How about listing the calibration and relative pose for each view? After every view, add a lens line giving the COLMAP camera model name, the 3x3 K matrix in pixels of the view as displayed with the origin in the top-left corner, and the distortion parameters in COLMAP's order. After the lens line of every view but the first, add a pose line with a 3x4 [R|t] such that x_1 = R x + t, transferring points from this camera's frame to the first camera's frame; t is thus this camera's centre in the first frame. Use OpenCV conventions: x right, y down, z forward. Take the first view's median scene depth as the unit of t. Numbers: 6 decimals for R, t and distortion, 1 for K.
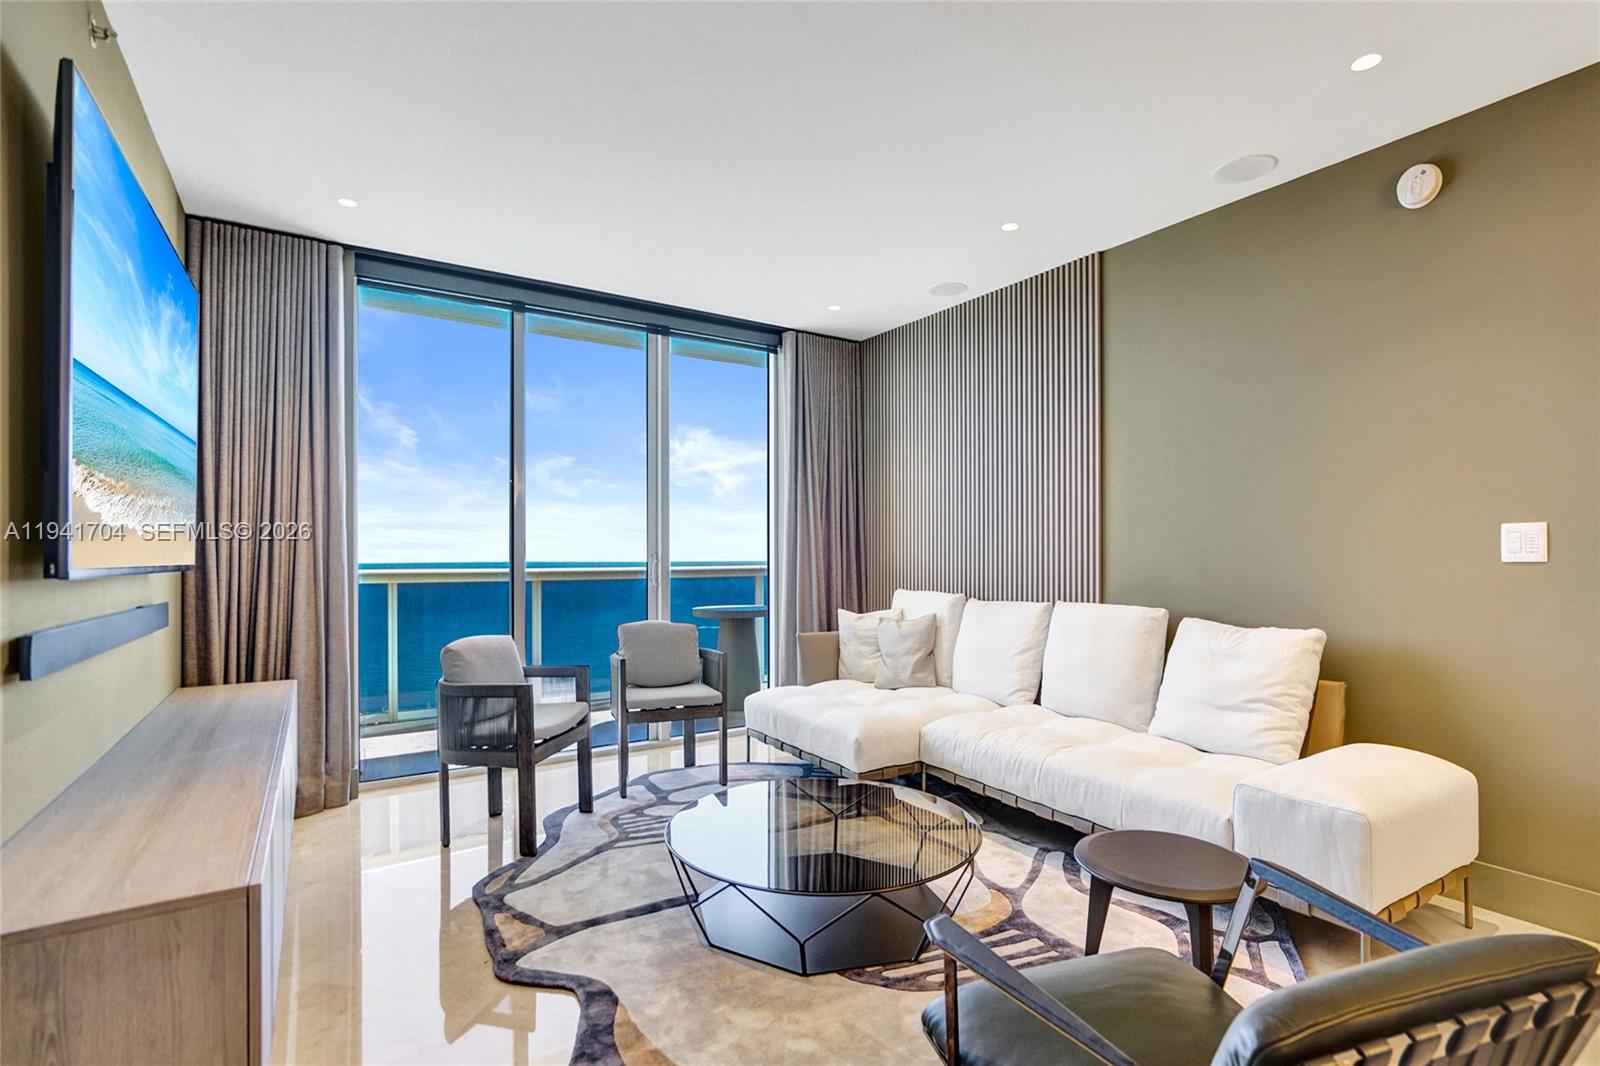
lens RADIAL K [[736.4, 0, 799.1], [0, 736.4, 551.8], [0, 0, 1]] dist [-0.002552, 0.000950]
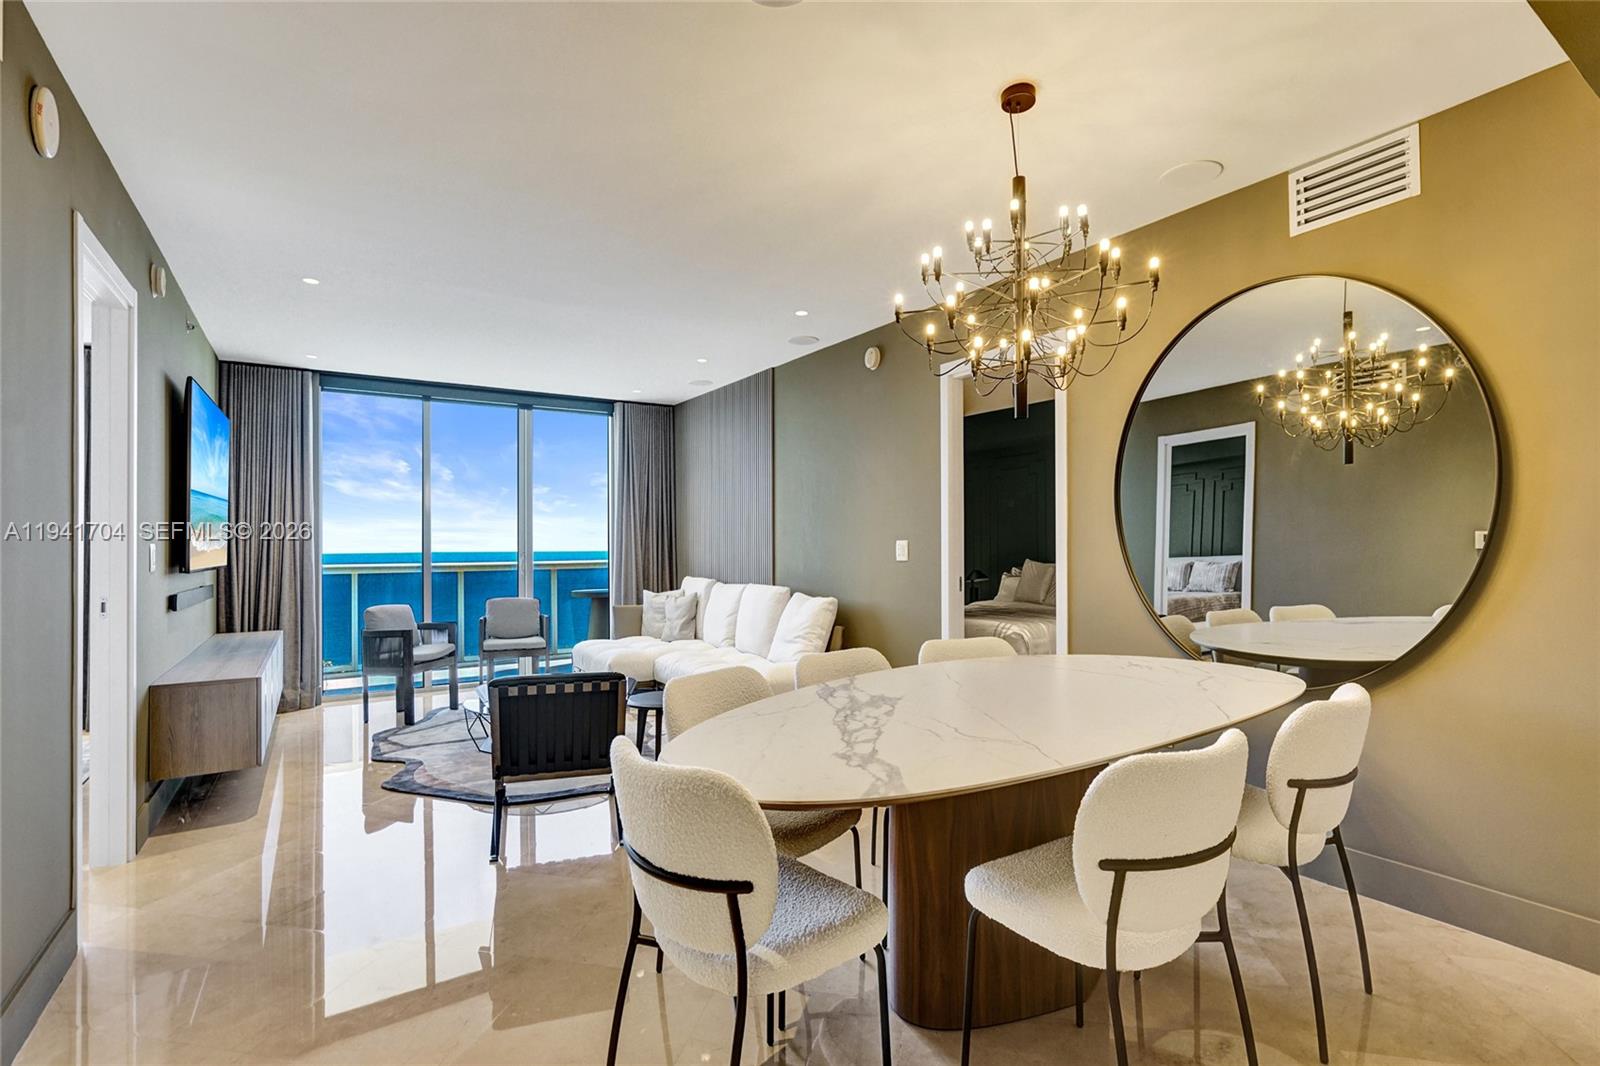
lens RADIAL K [[754.2, 0, 800.0], [0, 754.2, 533.0], [0, 0, 1]] dist [0.002444, 0.000021]
pose [[0.999906, -0.004071, -0.013085, 0.514797], [0.003956, 0.999953, -0.008821, -0.030663], [0.013121, 0.008768, 0.999875, -0.702831]]
